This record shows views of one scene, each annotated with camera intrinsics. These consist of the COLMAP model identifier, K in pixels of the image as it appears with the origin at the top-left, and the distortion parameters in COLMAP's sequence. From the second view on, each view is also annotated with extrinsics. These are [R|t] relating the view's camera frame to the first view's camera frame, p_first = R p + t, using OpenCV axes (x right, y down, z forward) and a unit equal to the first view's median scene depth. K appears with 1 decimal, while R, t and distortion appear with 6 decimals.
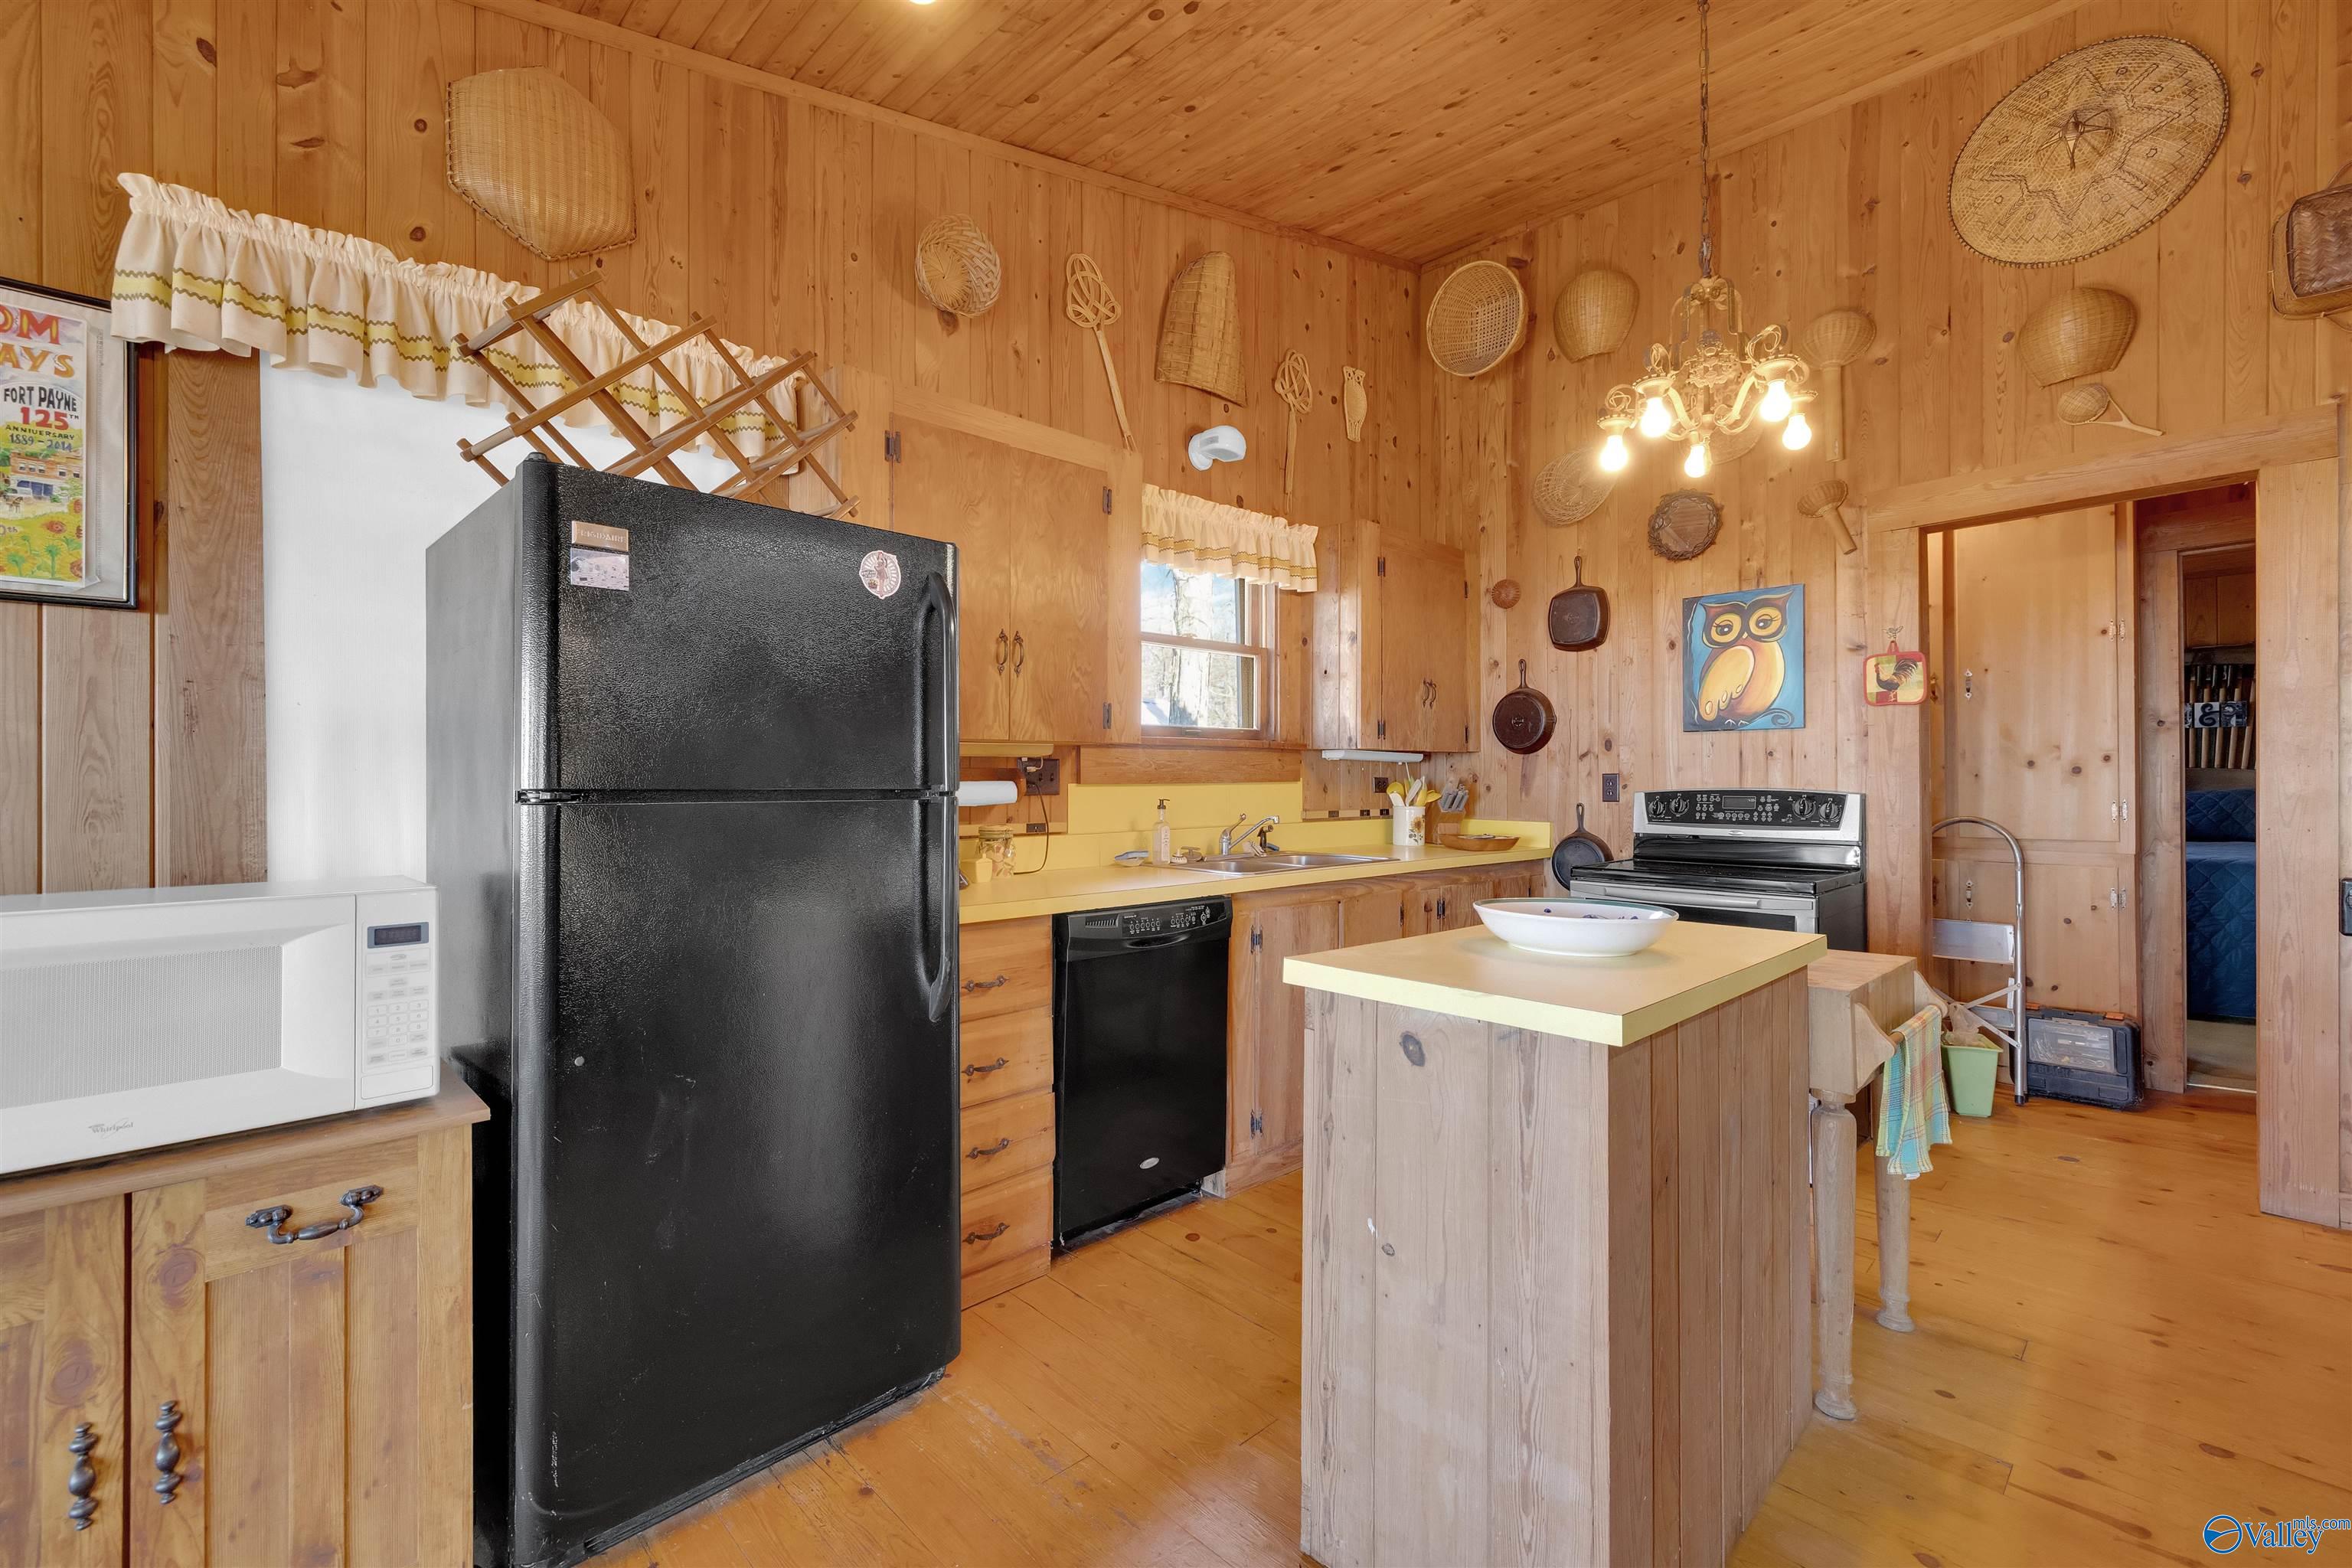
lens RADIAL K [[1000.1, 0, 1139.7], [0, 1000.1, 767.7], [0, 0, 1]] dist [0.000636, 0.000300]
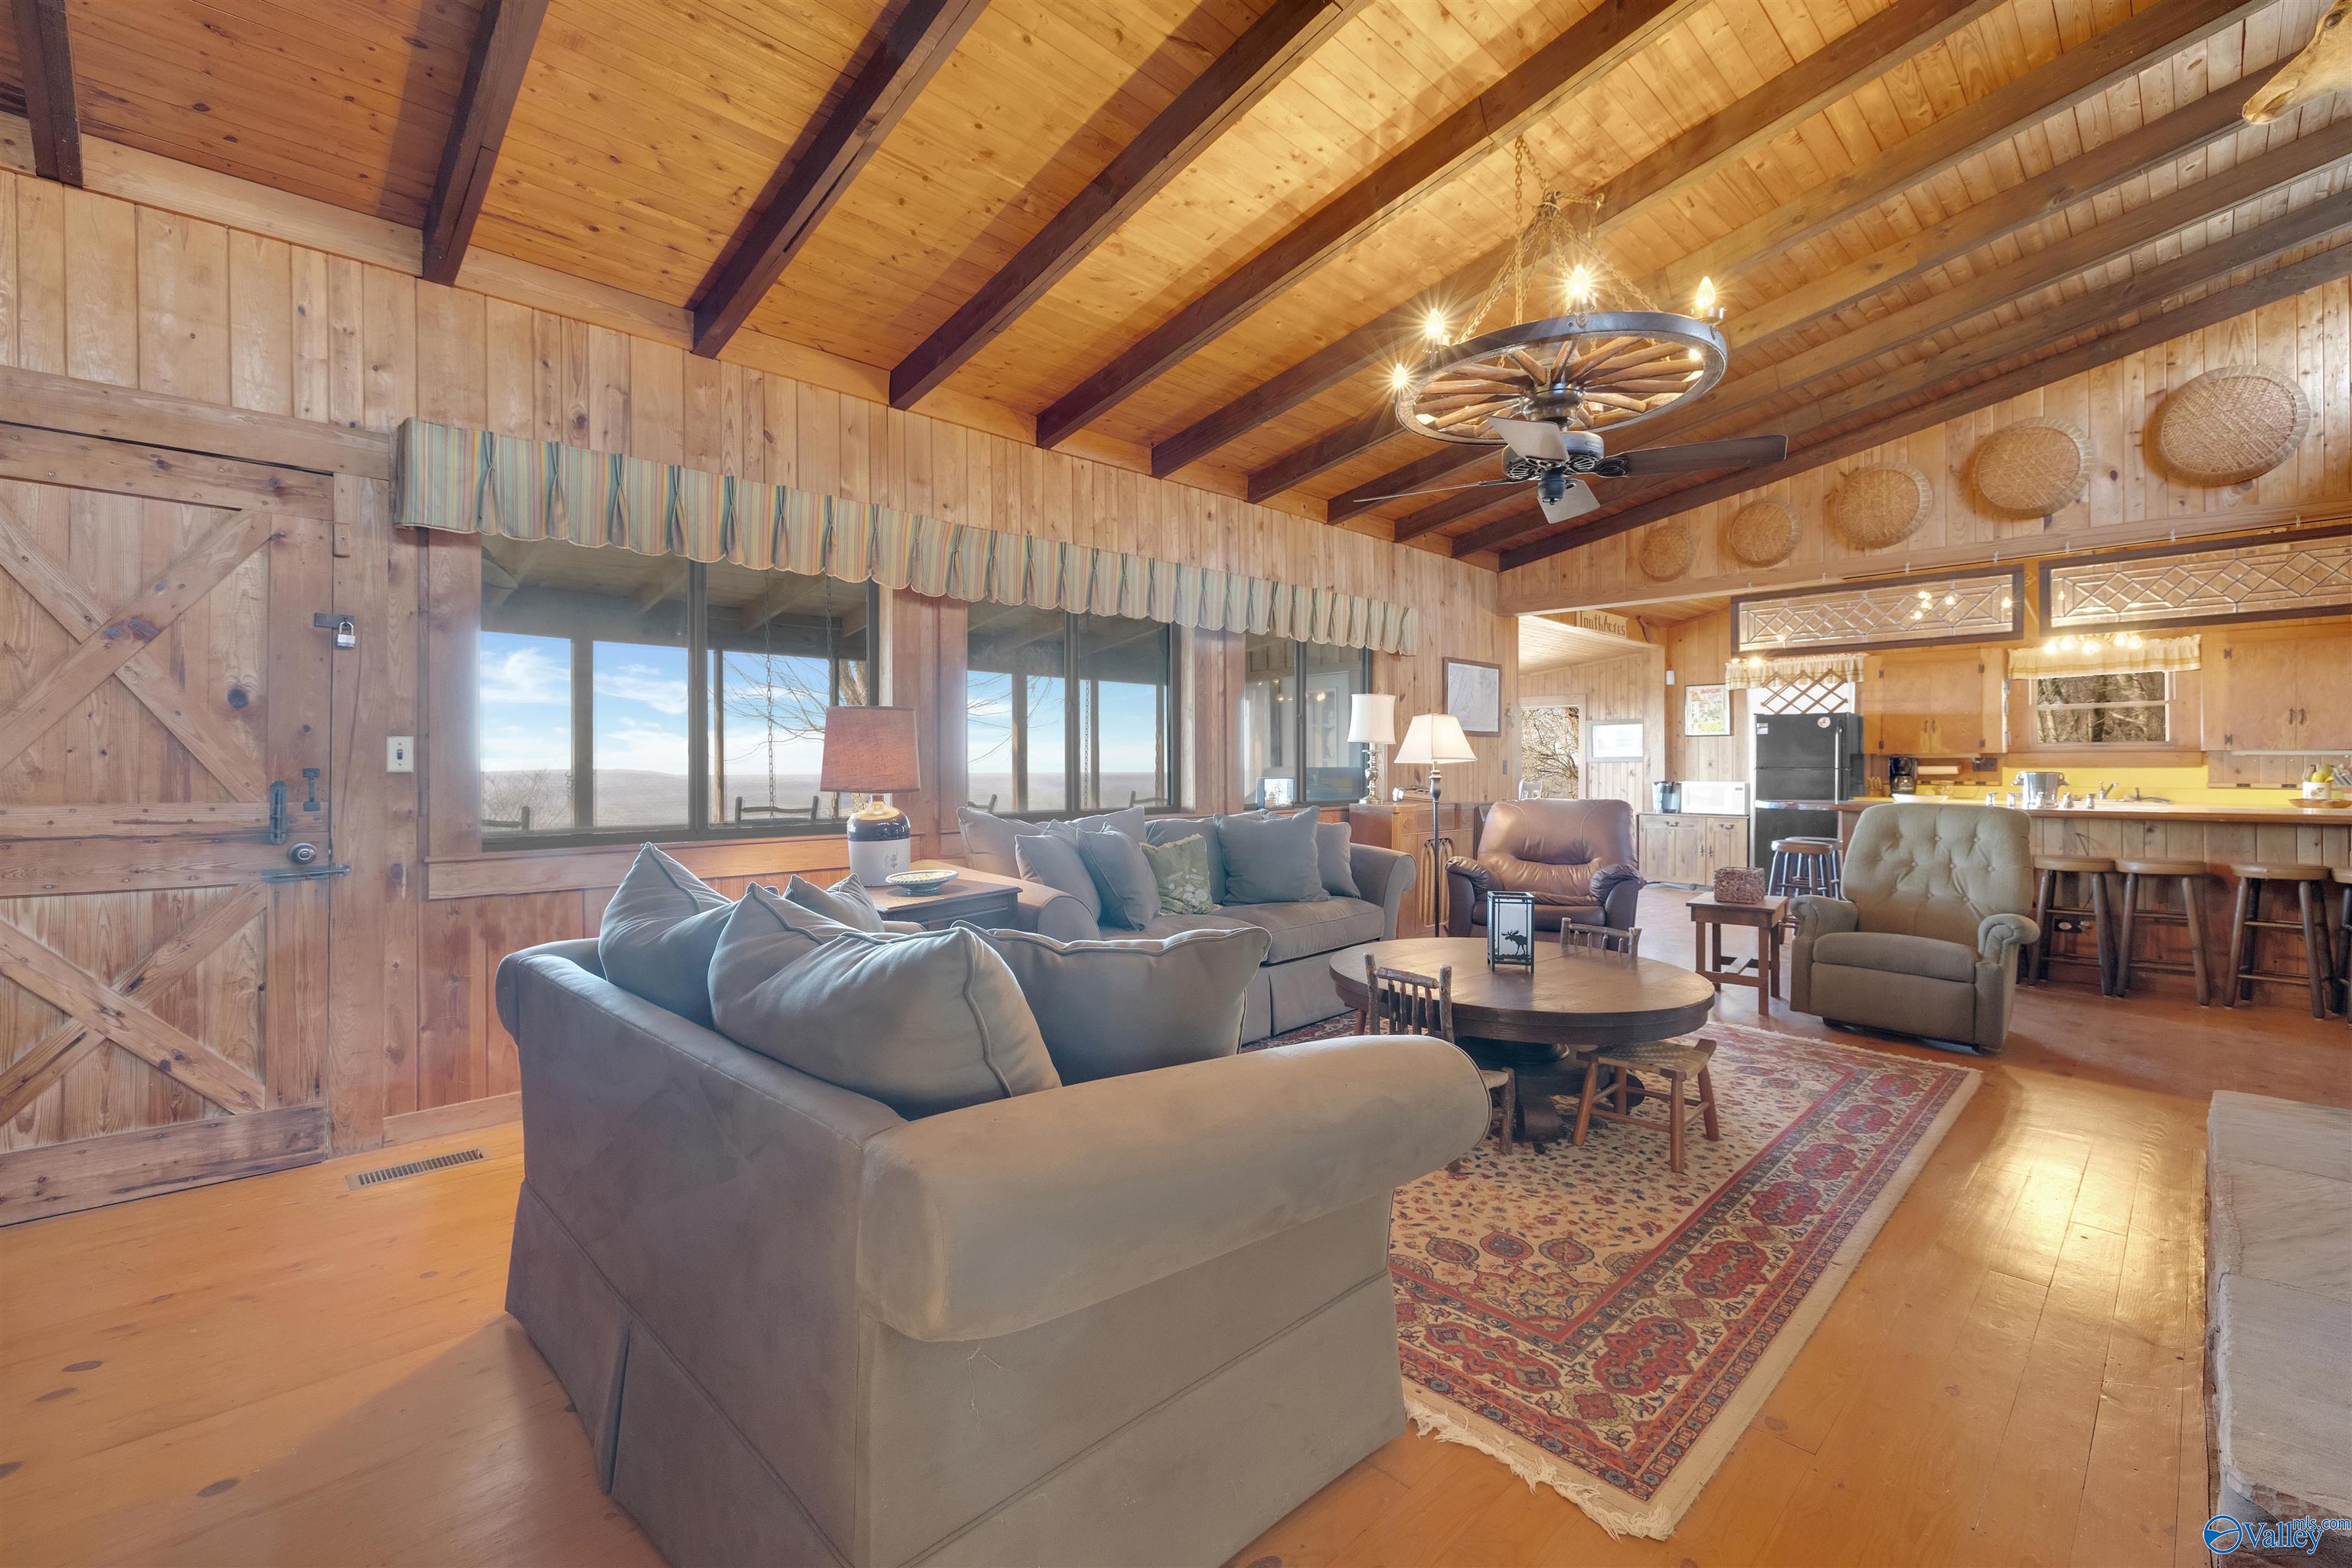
lens RADIAL K [[1000.1, 0, 1156.2], [0, 1000.1, 766.9], [0, 0, 1]] dist [0.000636, 0.000300]
pose [[0.005079, 0.003806, -0.999980, 2.592757], [0.012418, 0.999915, 0.003869, -0.022445], [0.999910, -0.012438, 0.005031, -1.276002]]
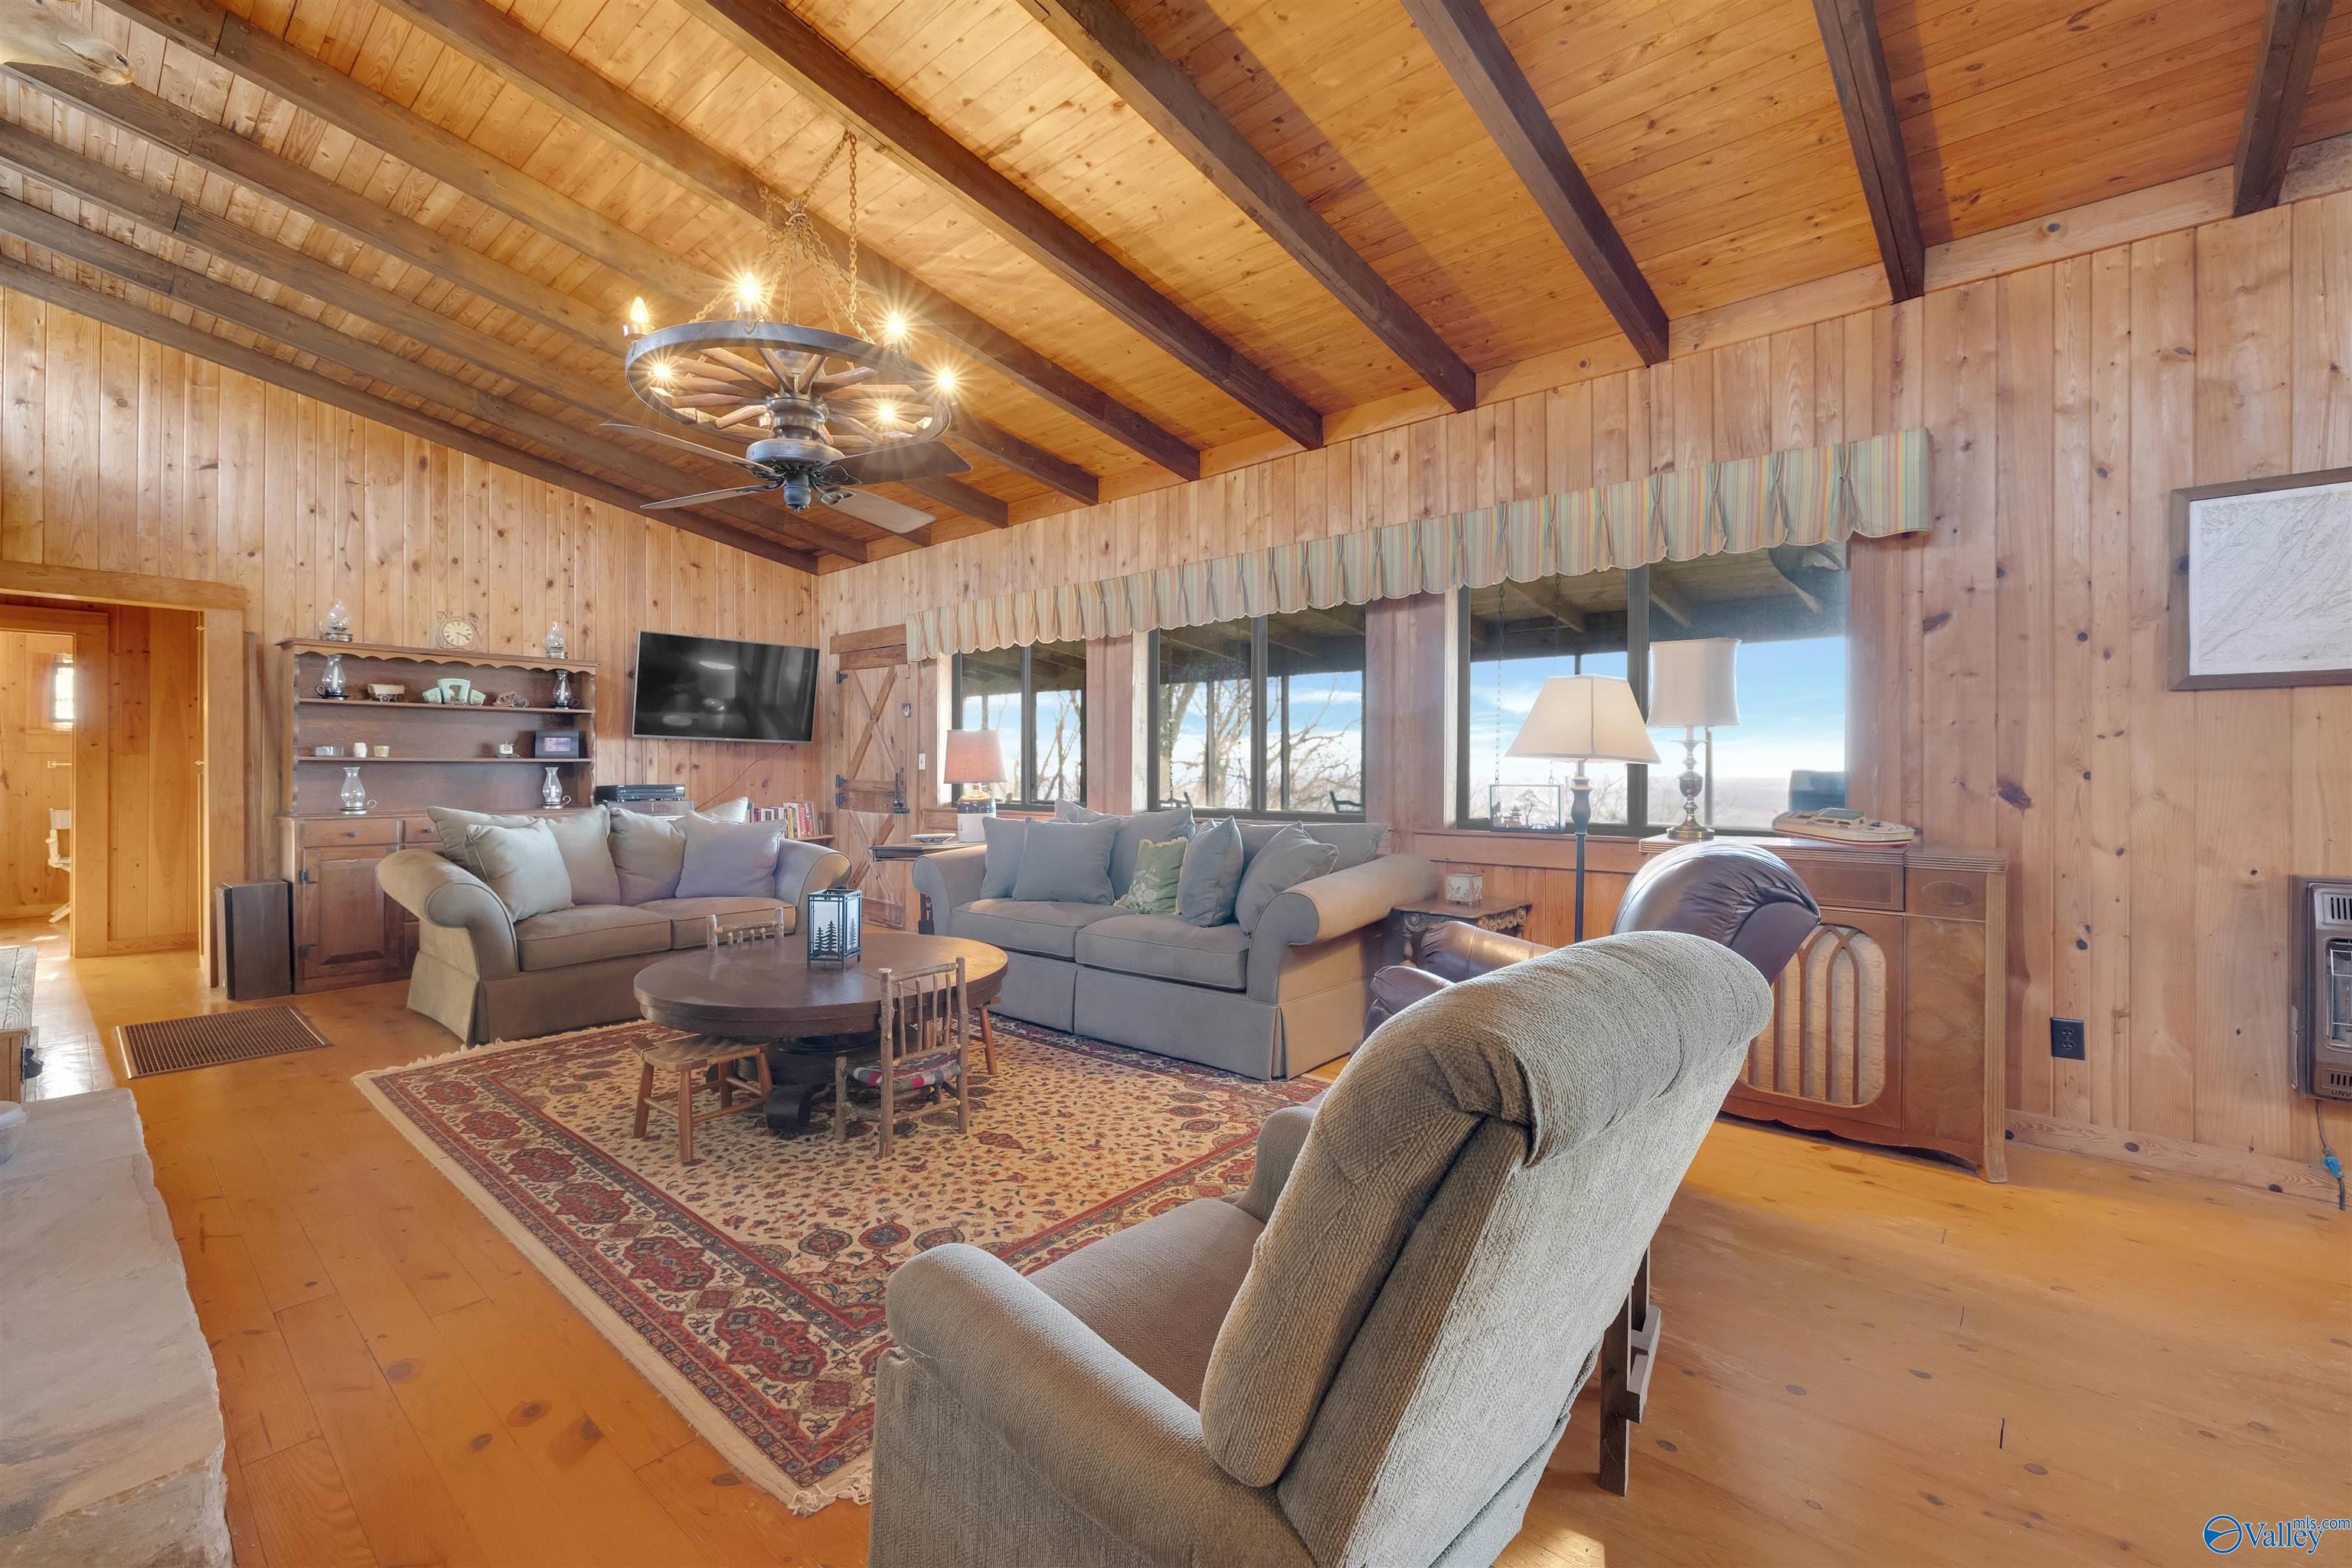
lens RADIAL K [[990.1, 0, 1145.4], [0, 990.1, 745.2], [0, 0, 1]] dist [0.006201, -0.001157]
pose [[-0.996939, -0.003923, -0.078086, 1.253653], [-0.001193, 0.999388, -0.034974, 0.001236], [0.078175, -0.034774, -0.996333, 0.243814]]
